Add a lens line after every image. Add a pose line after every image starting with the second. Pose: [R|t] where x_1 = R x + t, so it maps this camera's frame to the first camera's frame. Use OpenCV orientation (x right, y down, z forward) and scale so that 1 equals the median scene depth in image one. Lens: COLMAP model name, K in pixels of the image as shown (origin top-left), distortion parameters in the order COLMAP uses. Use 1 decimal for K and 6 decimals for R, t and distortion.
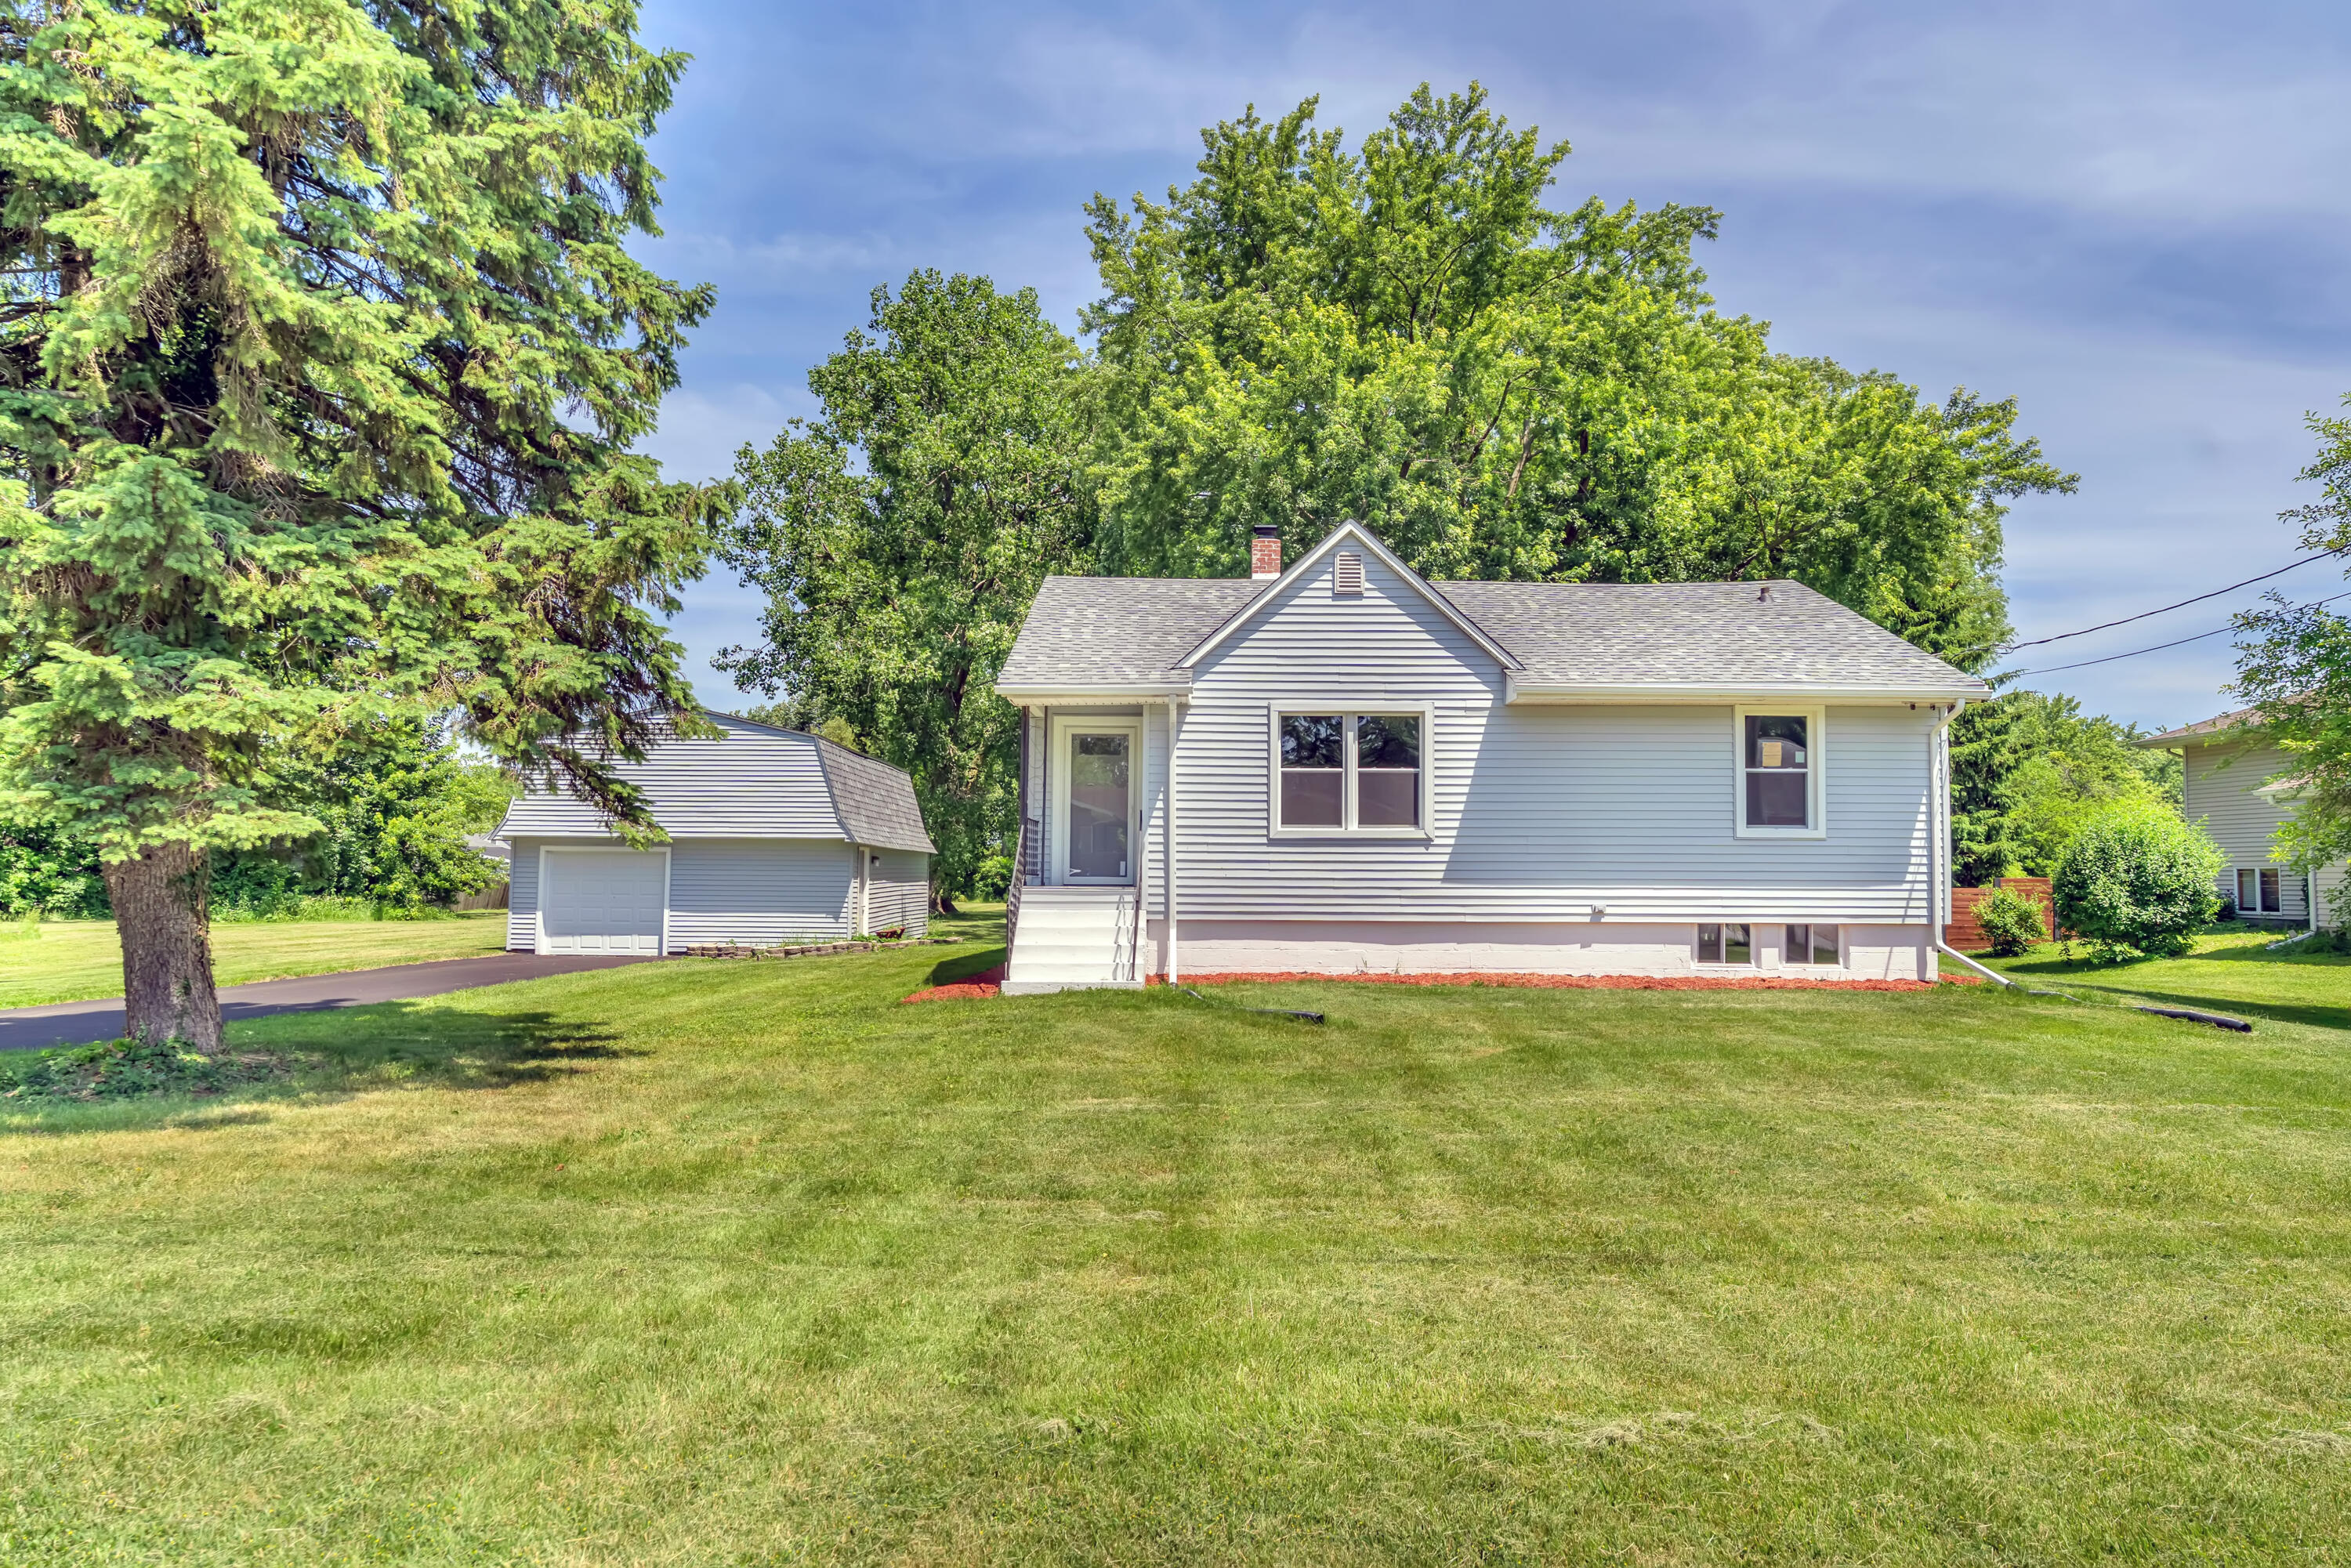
lens RADIAL K [[1279.4, 0, 1182.4], [0, 1279.4, 785.7], [0, 0, 1]] dist [-0.011556, 0.008422]
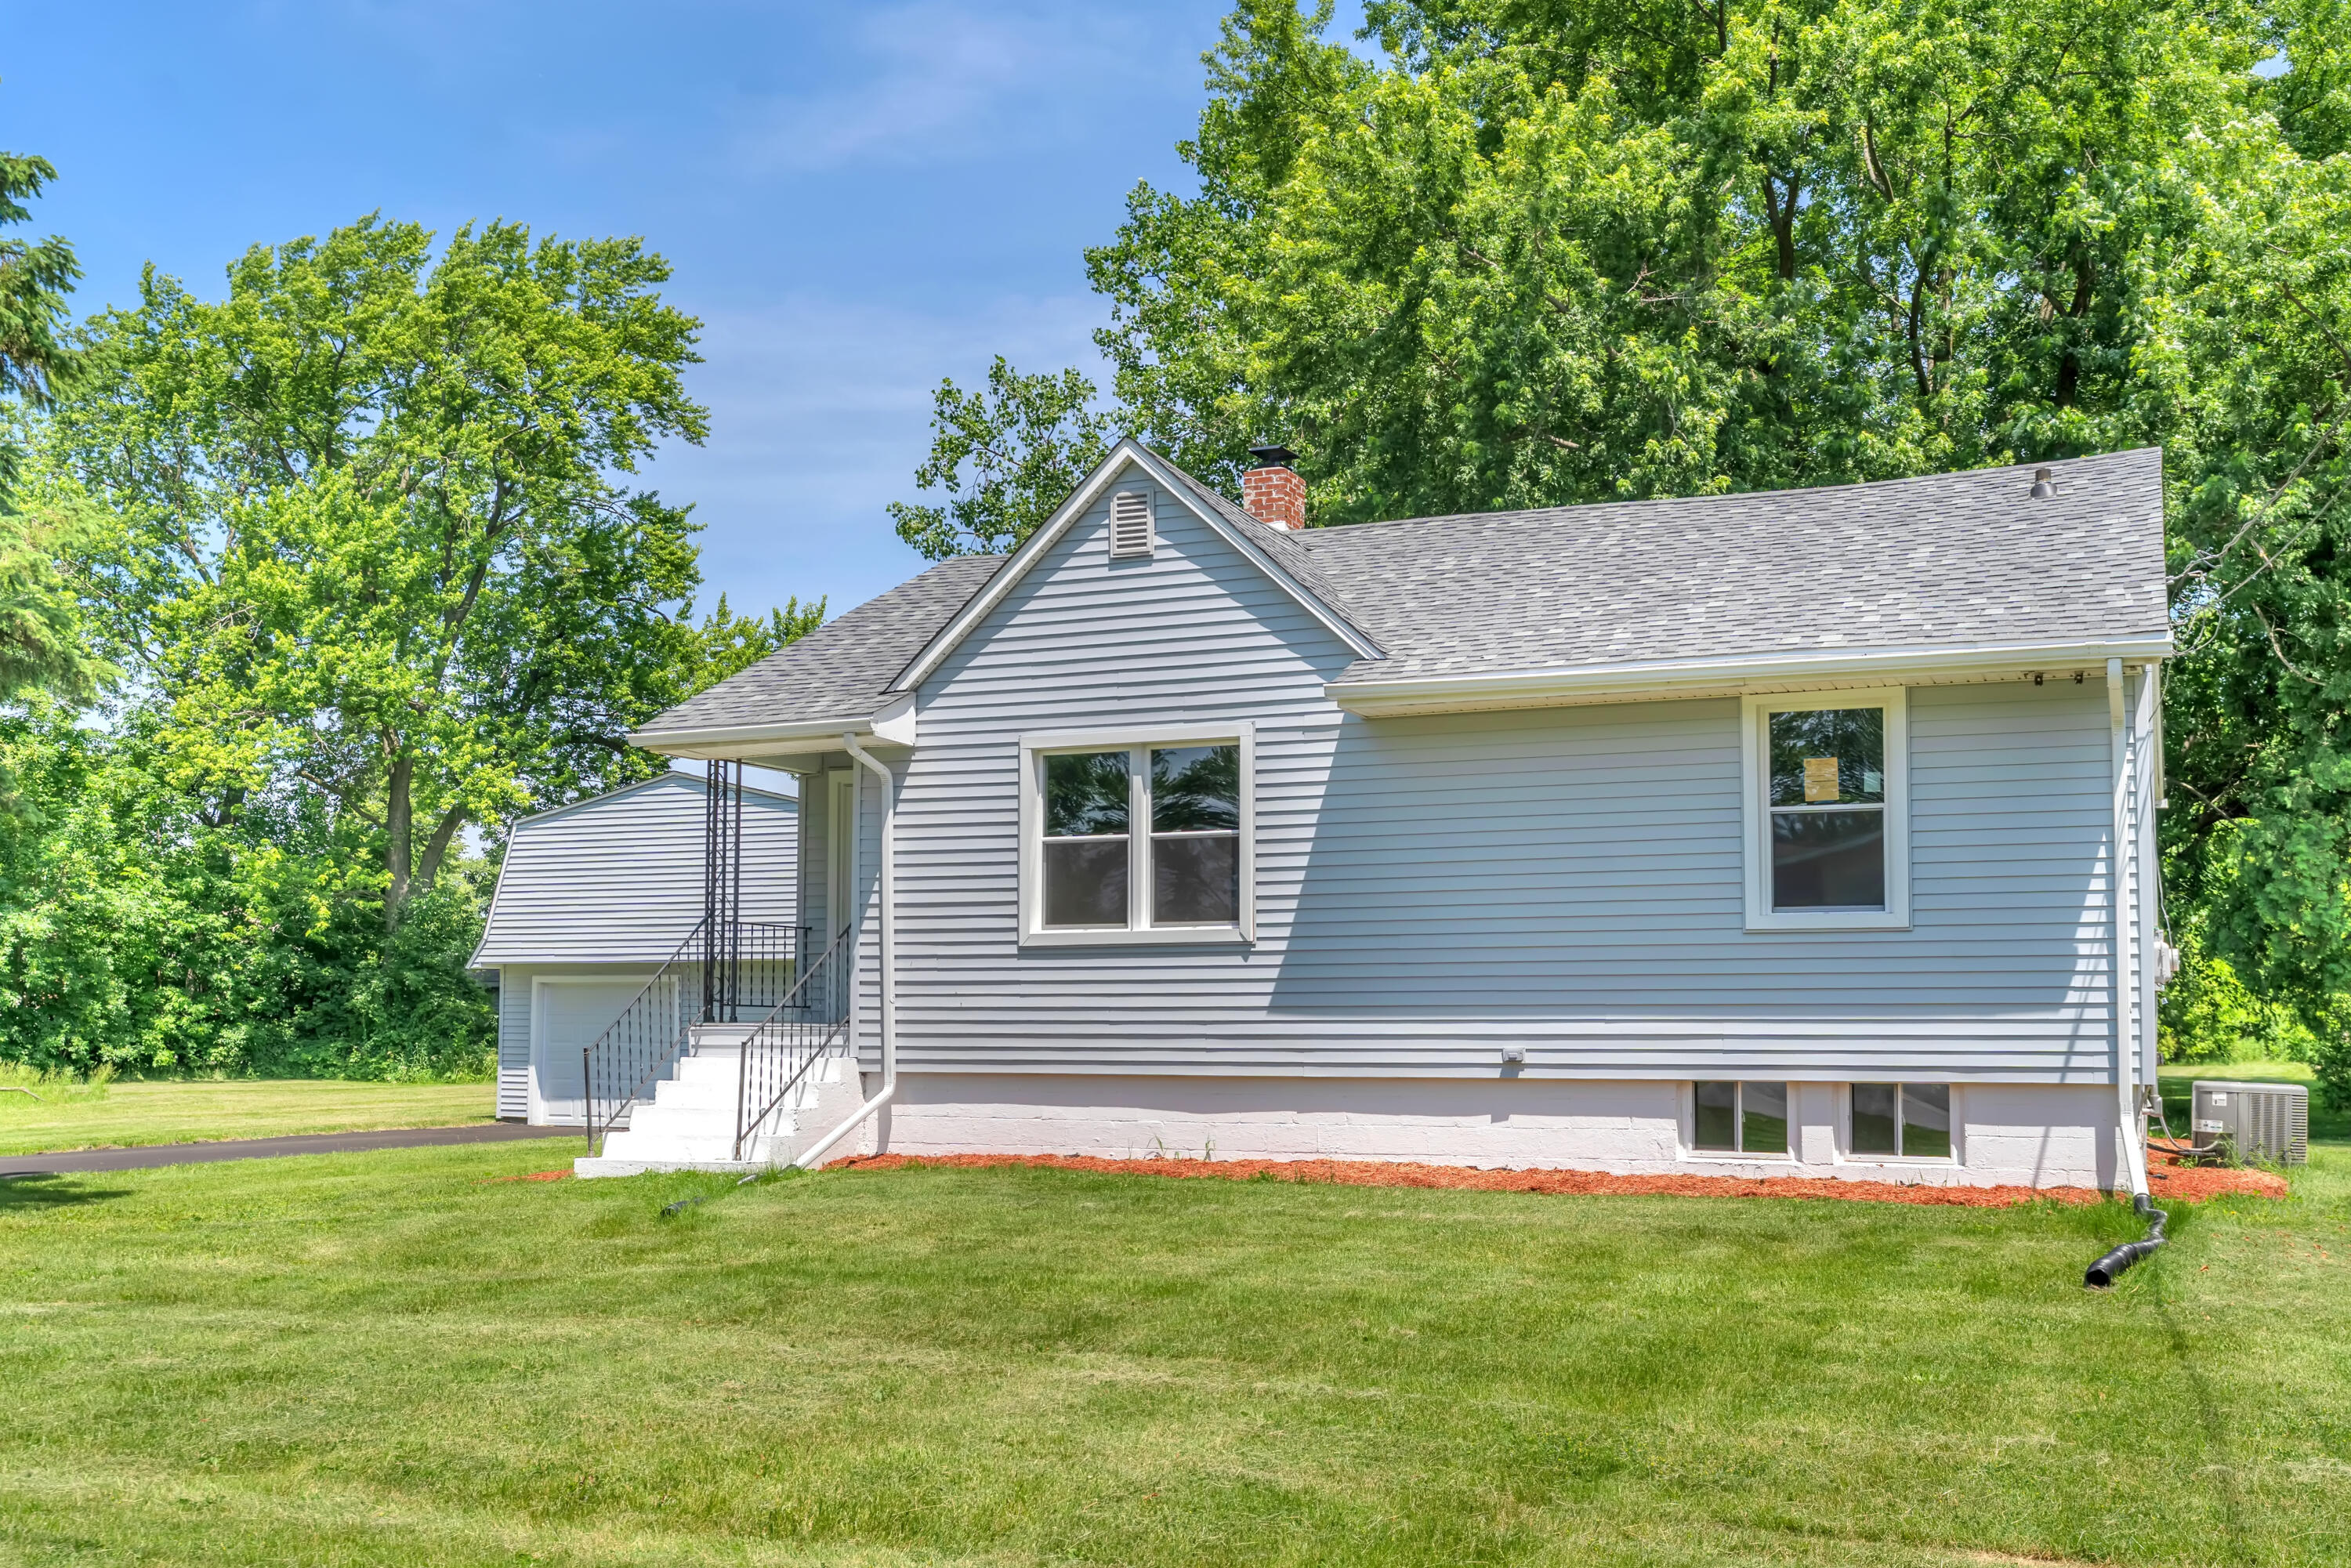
lens RADIAL K [[2061.0, 0, 1176.1], [0, 2061.0, 860.4], [0, 0, 1]] dist [-0.002393, -0.001854]
pose [[0.936211, -0.033384, -0.349849, 0.511103], [0.031501, 0.999442, -0.011073, 0.011803], [0.350023, -0.000654, 0.936741, 0.054624]]
